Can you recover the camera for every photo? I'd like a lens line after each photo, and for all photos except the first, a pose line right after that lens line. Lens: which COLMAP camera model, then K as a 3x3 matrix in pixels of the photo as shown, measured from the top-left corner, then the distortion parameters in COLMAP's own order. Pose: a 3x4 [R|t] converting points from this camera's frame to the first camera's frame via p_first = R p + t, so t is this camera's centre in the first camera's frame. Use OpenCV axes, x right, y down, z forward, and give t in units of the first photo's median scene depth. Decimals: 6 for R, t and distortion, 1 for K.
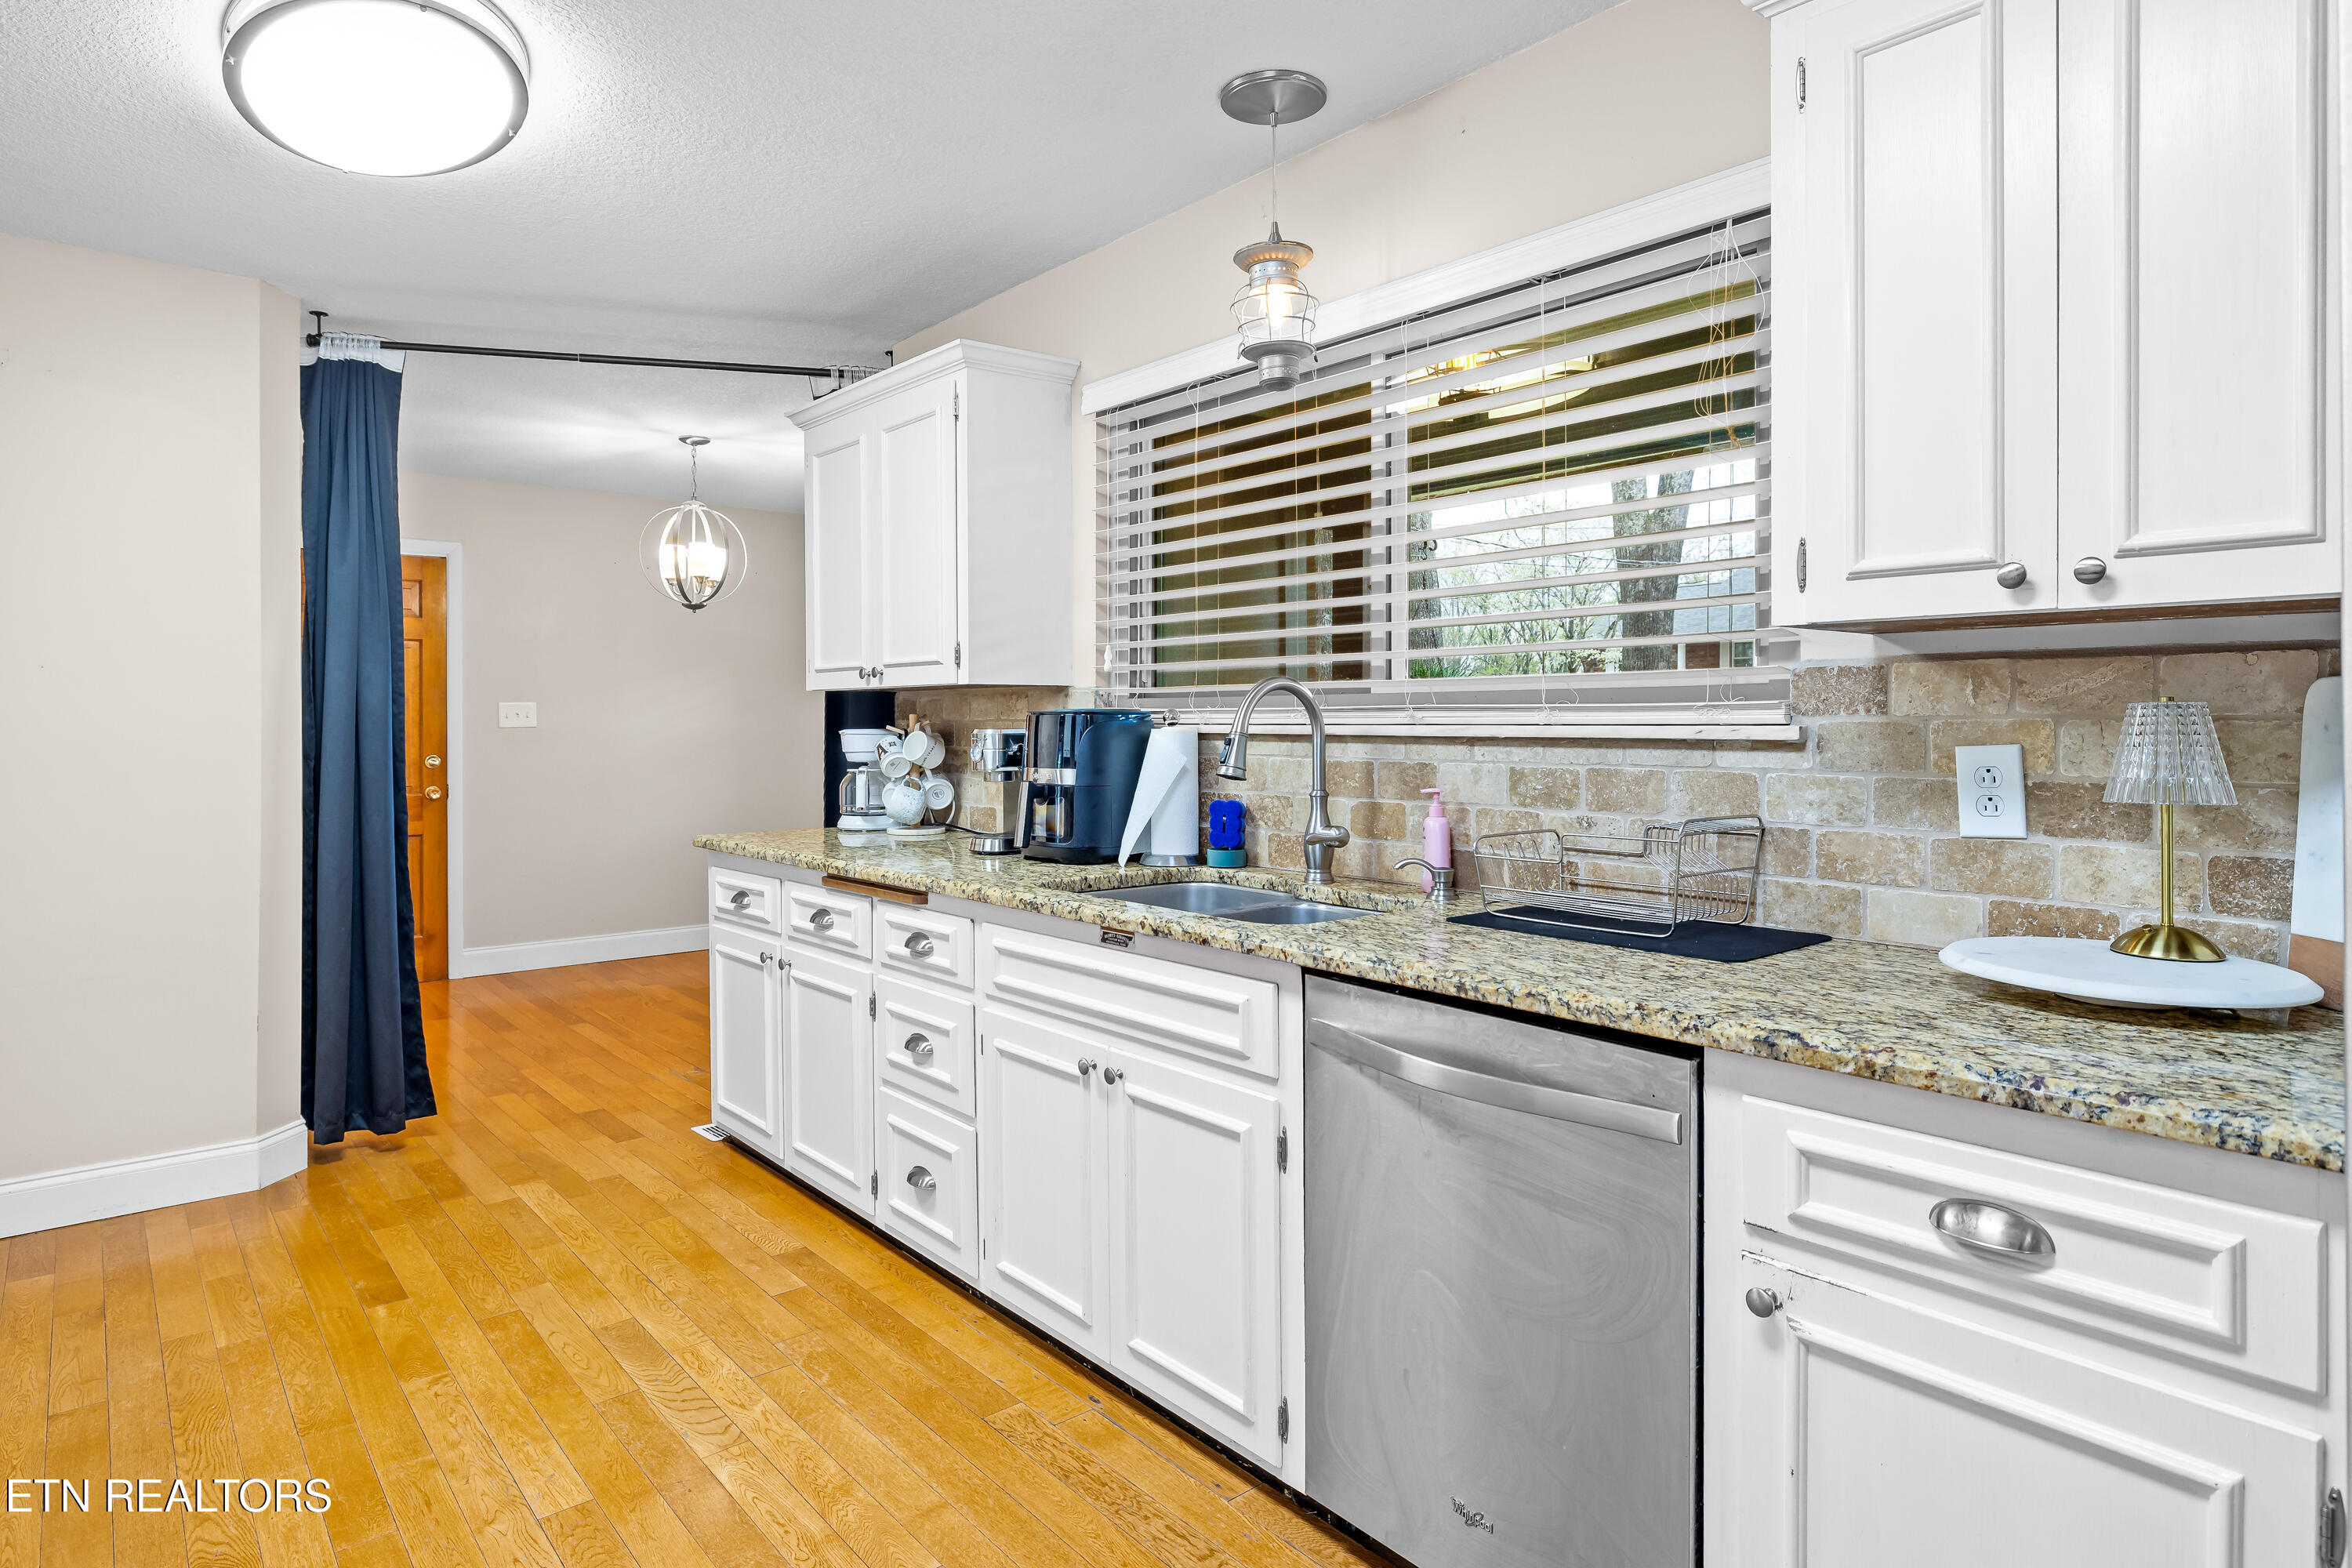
lens RADIAL K [[1308.0, 0, 1174.4], [0, 1308.0, 728.1], [0, 0, 1]] dist [0.000059, 0.000093]
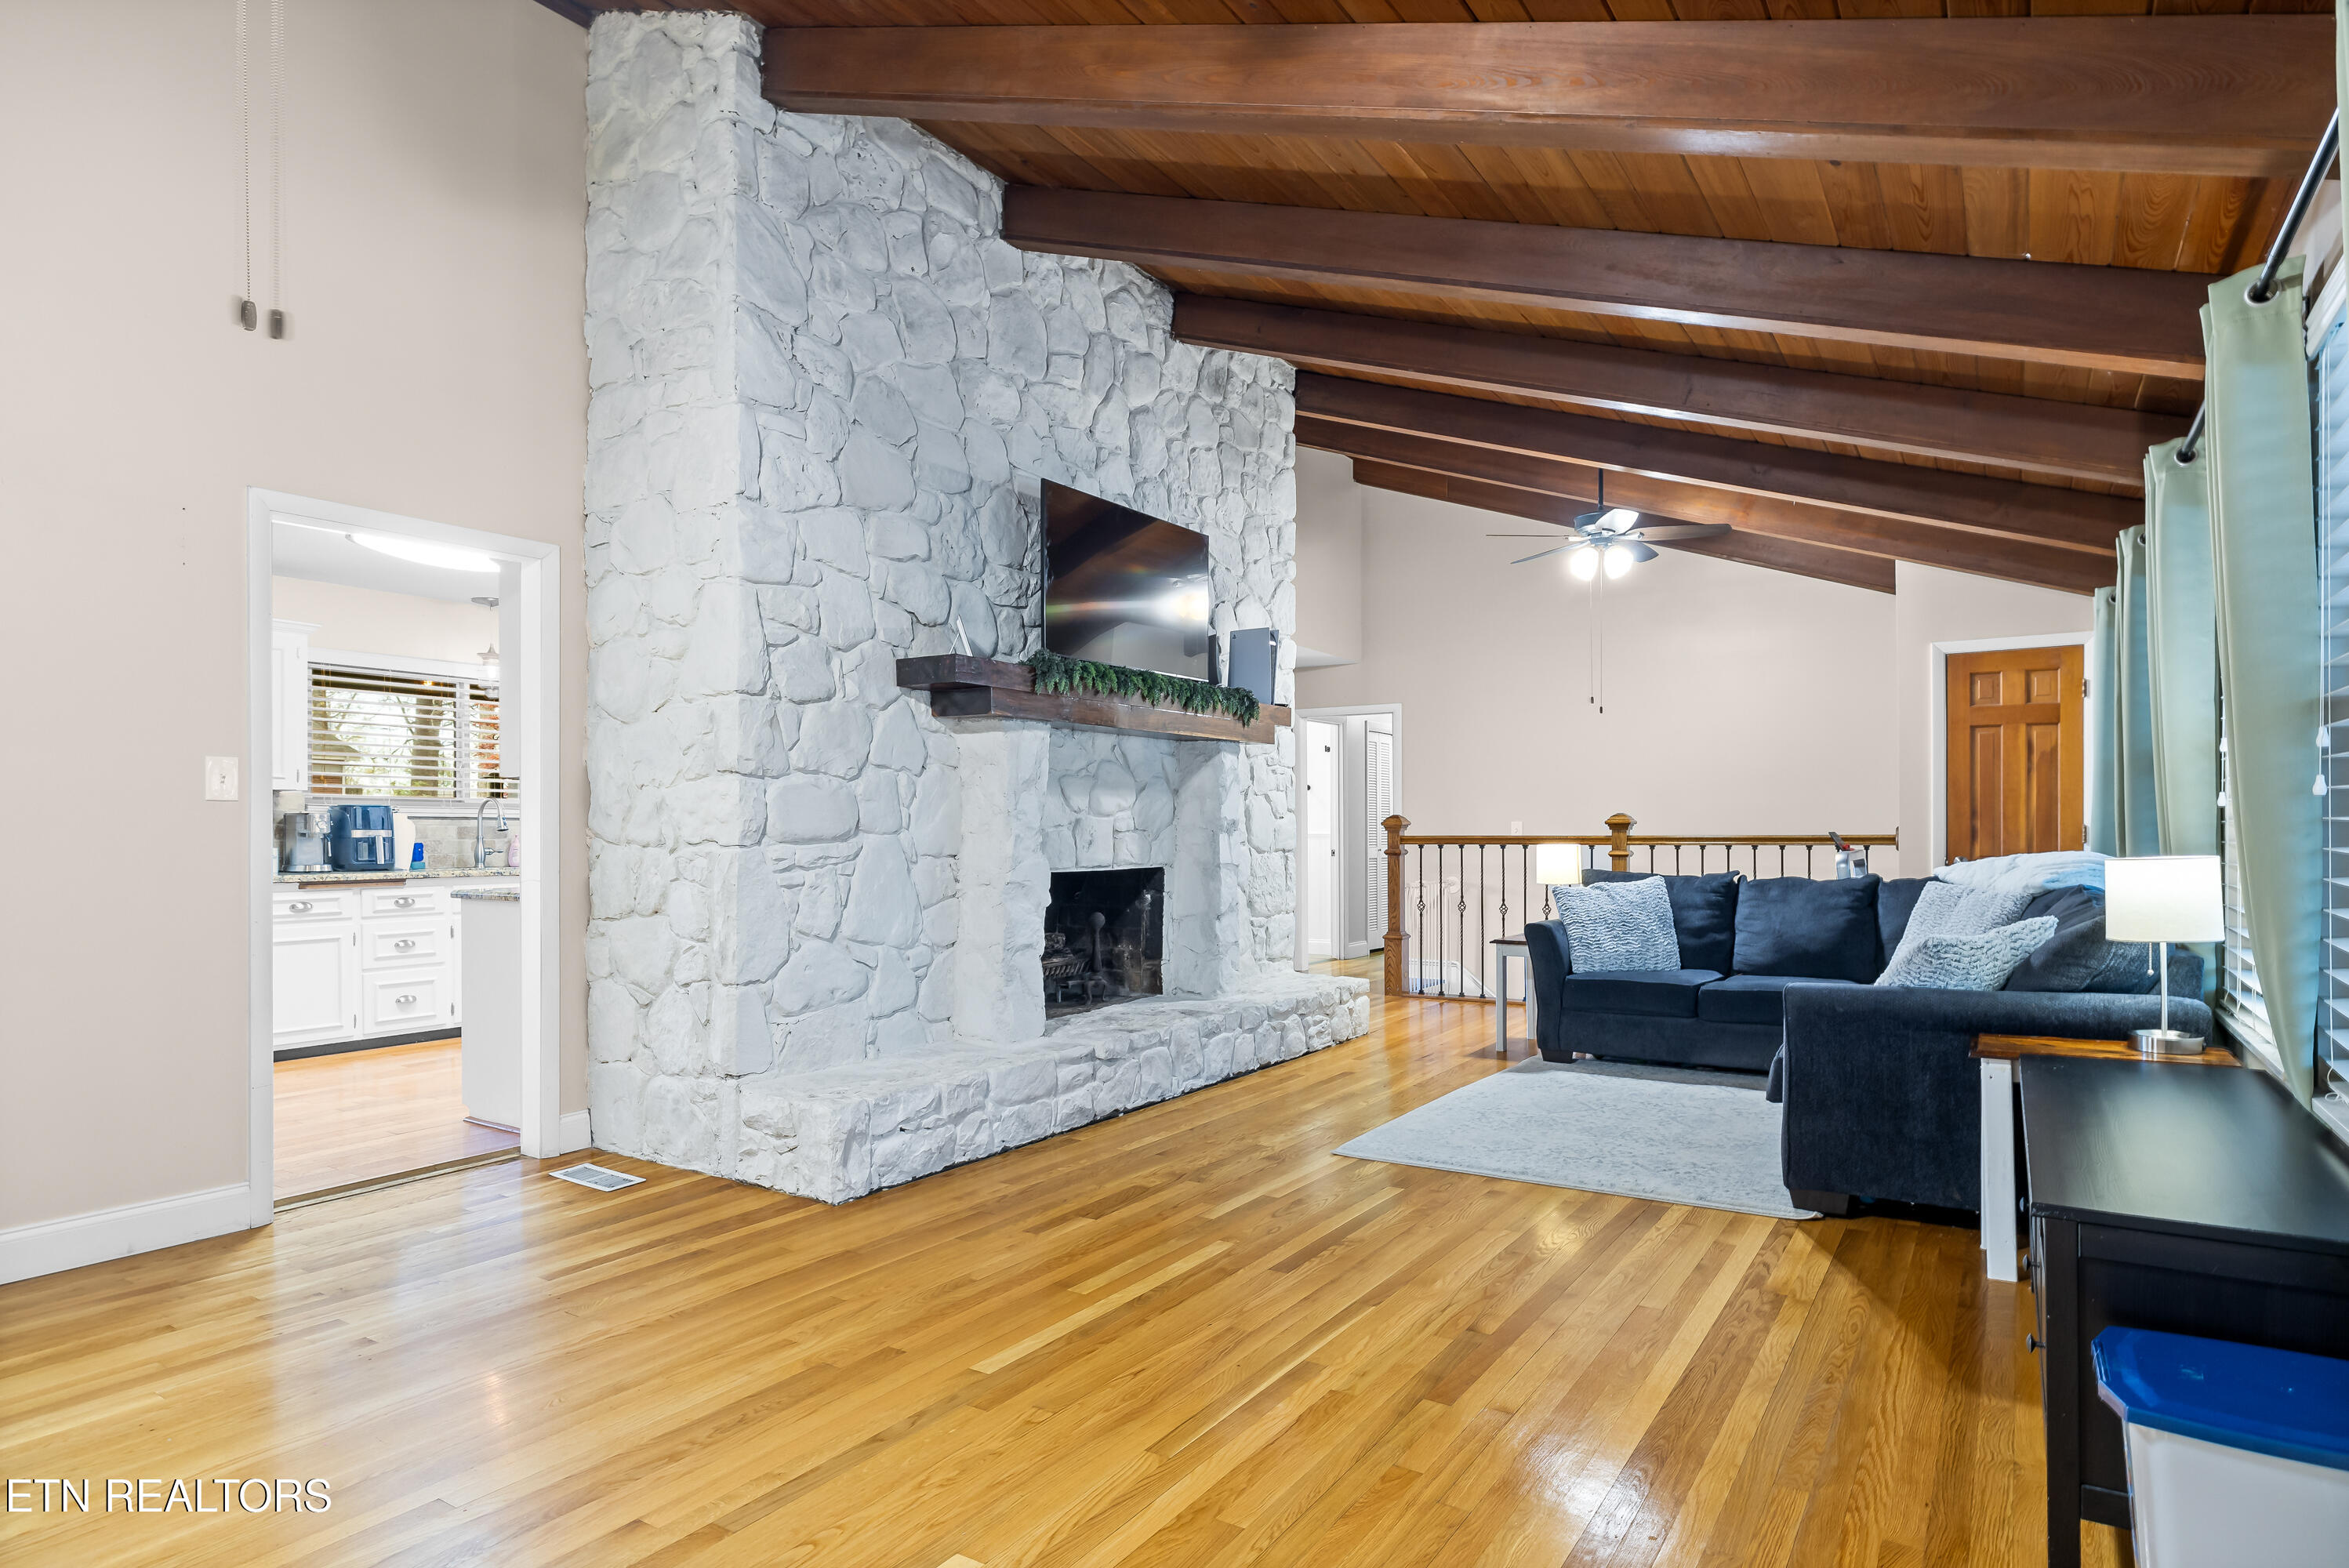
lens RADIAL K [[1296.3, 0, 1171.5], [0, 1296.3, 836.5], [0, 0, 1]] dist [-0.000934, -0.000143]
pose [[-0.290387, 0.003530, 0.956903, -3.327381], [0.010846, 0.999941, -0.000398, 0.071732], [-0.956848, 0.010263, -0.290408, 0.398742]]
